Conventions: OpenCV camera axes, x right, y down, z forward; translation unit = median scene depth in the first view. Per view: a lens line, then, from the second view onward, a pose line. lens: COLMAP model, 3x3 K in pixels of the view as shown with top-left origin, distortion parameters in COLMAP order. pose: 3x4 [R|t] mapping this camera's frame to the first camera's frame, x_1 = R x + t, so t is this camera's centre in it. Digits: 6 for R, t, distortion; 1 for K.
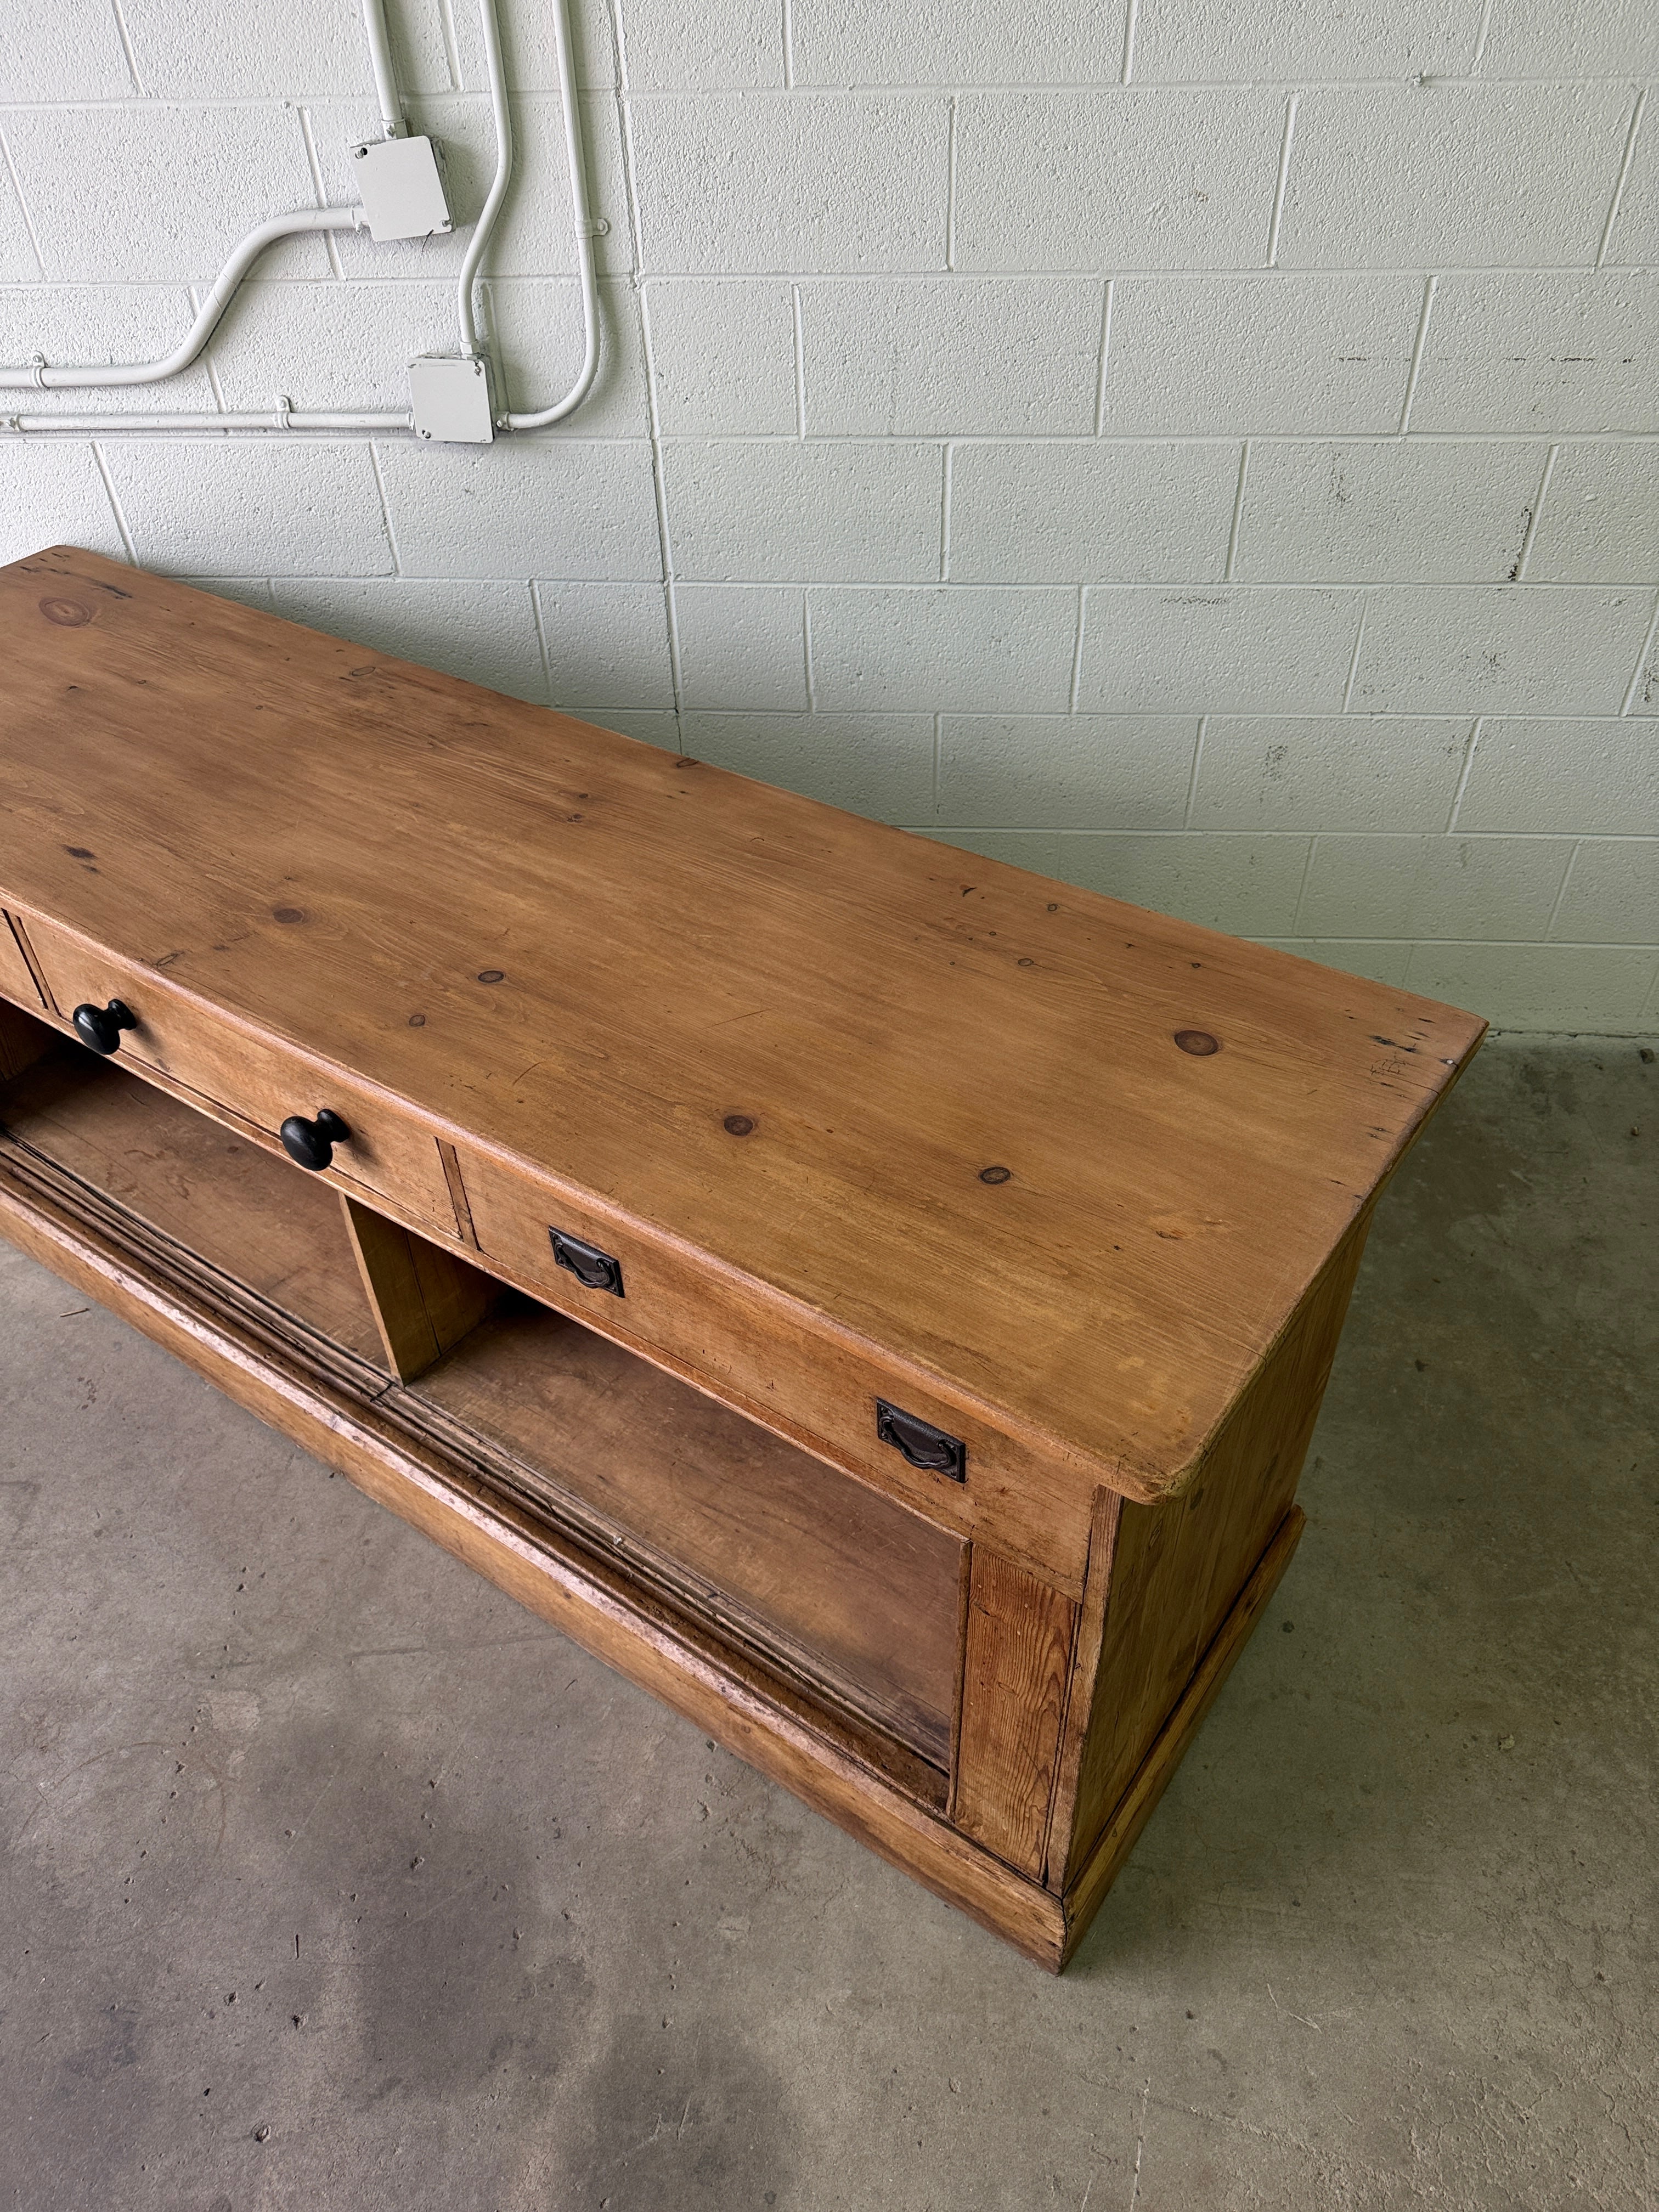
lens RADIAL K [[1550.4, 0, 831.9], [0, 1550.4, 1100.1], [0, 0, 1]] dist [0.030215, -0.034530]
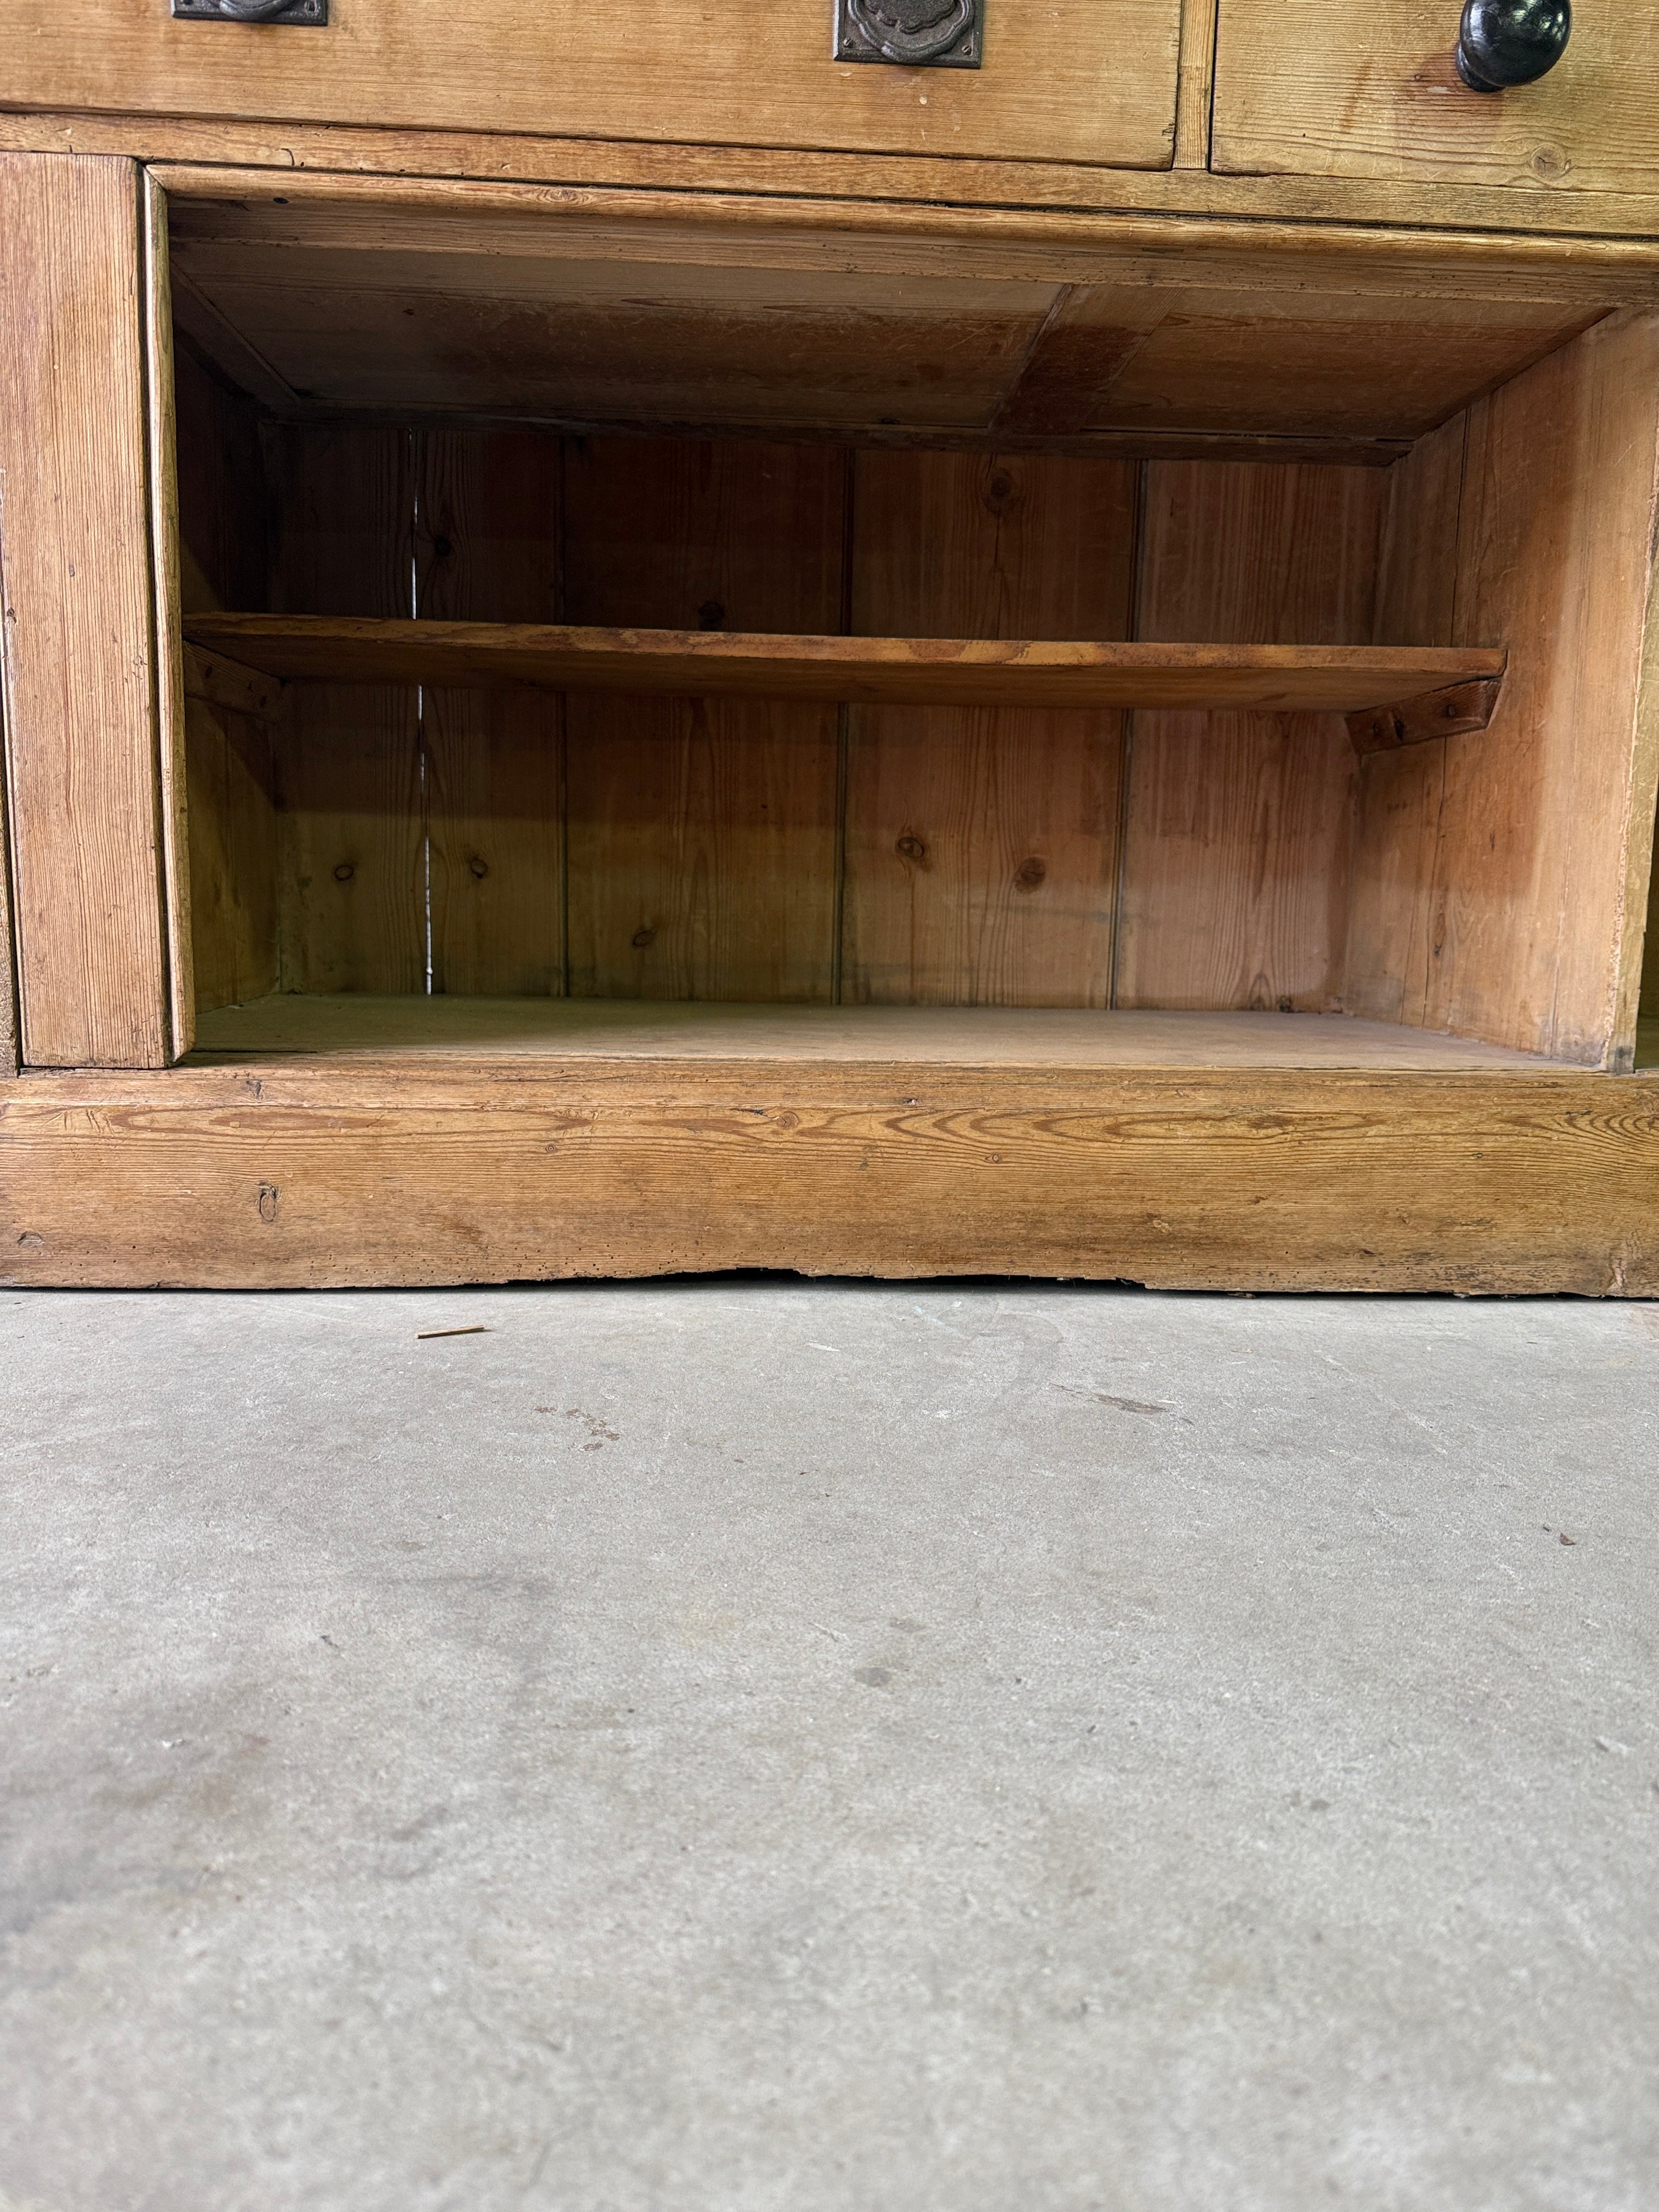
lens RADIAL K [[1567.1, 0, 831.2], [0, 1567.1, 1098.2], [0, 0, 1]] dist [0.033462, -0.034219]
pose [[0.992138, 0.028301, 0.121908, -0.536150], [0.041621, 0.844037, -0.534668, 0.349909], [-0.118026, 0.535538, 0.836223, 0.787419]]
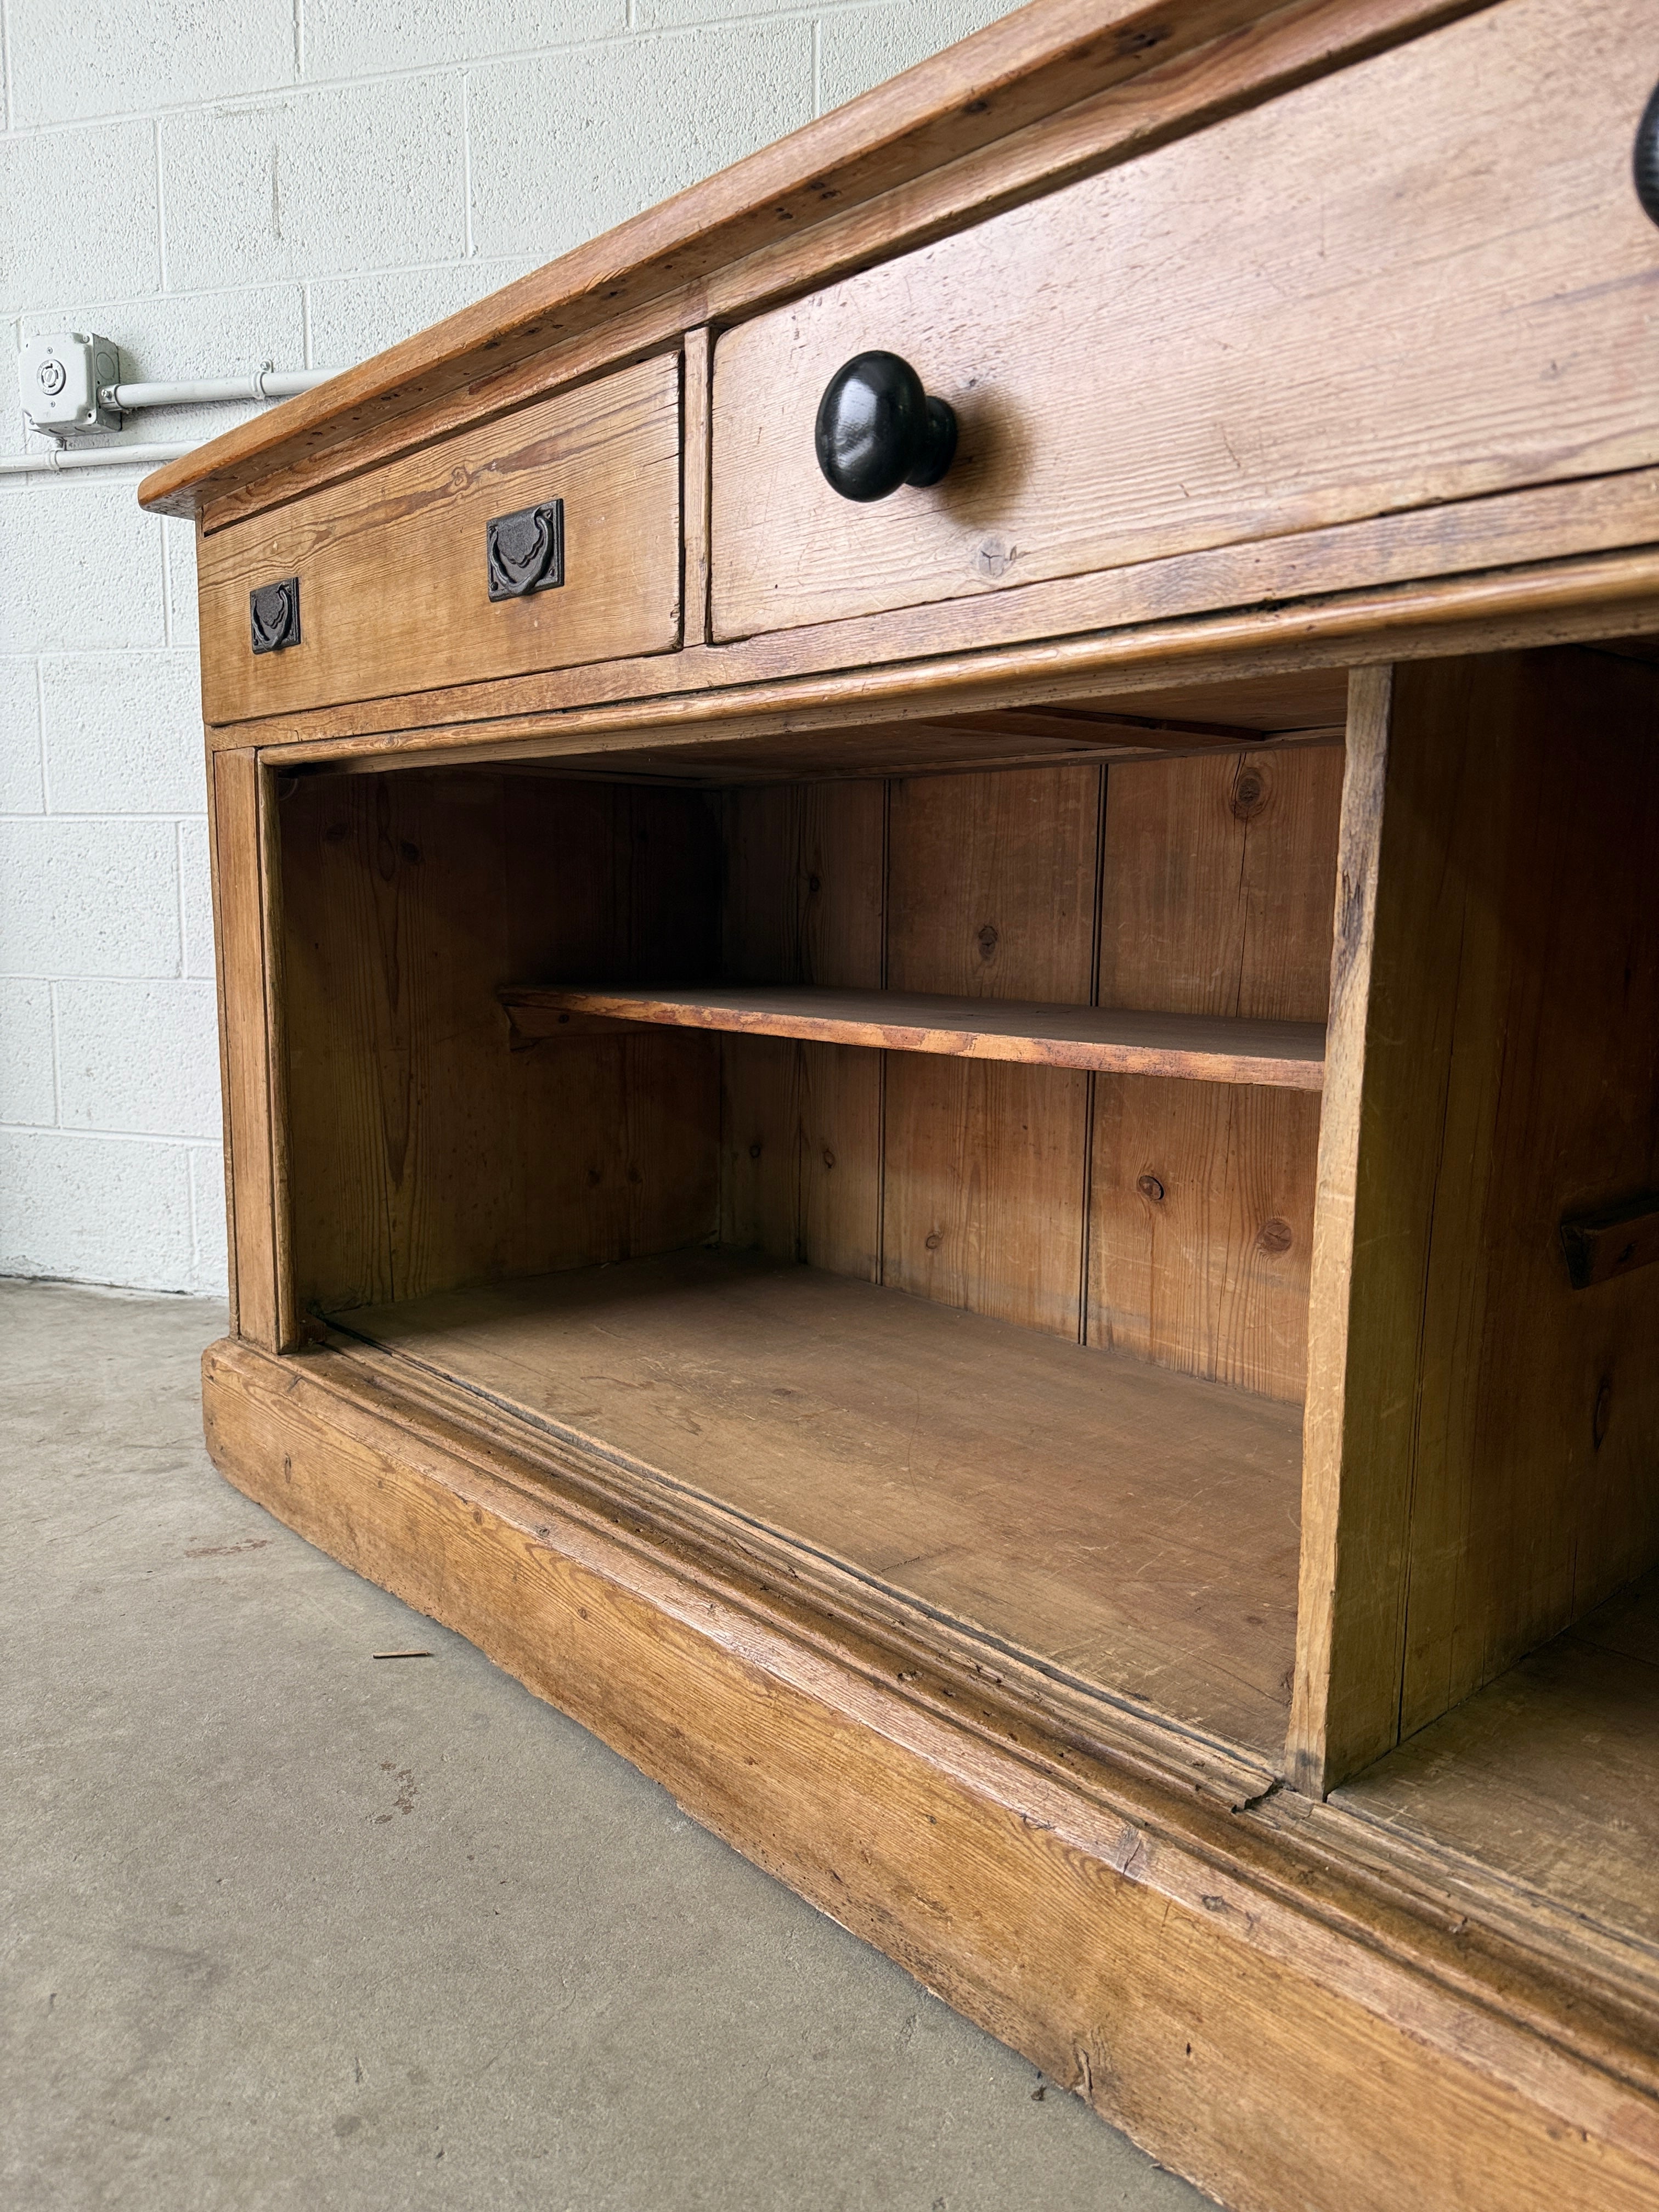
lens RADIAL K [[1567.1, 0, 831.2], [0, 1567.1, 1098.2], [0, 0, 1]] dist [0.033462, -0.034219]
pose [[0.975628, 0.065058, -0.209563, -0.333099], [-0.168921, 0.832242, -0.528052, 0.269654], [0.140053, 0.550582, 0.822949, 0.657326]]
